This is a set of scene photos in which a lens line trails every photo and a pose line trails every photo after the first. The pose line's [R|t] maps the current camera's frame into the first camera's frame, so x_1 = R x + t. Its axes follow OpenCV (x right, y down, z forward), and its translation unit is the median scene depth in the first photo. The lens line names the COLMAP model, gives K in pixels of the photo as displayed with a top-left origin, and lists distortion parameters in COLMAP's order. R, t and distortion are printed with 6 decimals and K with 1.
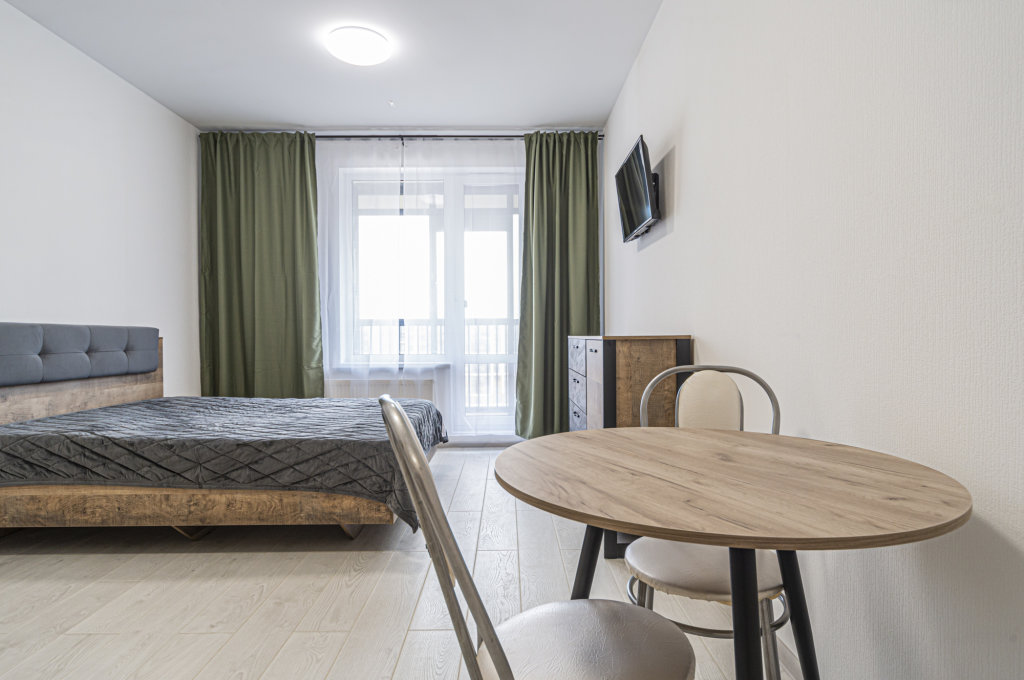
lens RADIAL K [[577.3, 0, 507.4], [0, 577.3, 341.7], [0, 0, 1]] dist [0.003305, 0.000207]
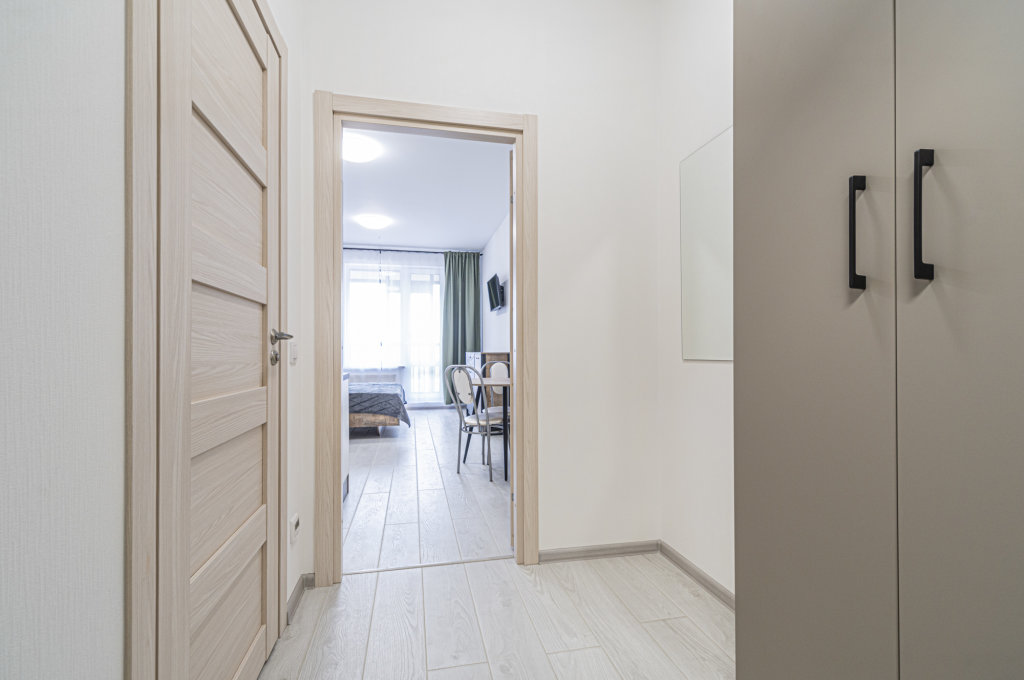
lens RADIAL K [[427.2, 0, 502.8], [0, 427.2, 348.9], [0, 0, 1]] dist [0.002066, -0.000604]
pose [[0.979648, 0.002114, 0.200710, -0.074934], [0.001088, 0.999874, -0.015844, 0.002968], [-0.200718, 0.015740, 0.979523, -0.550883]]
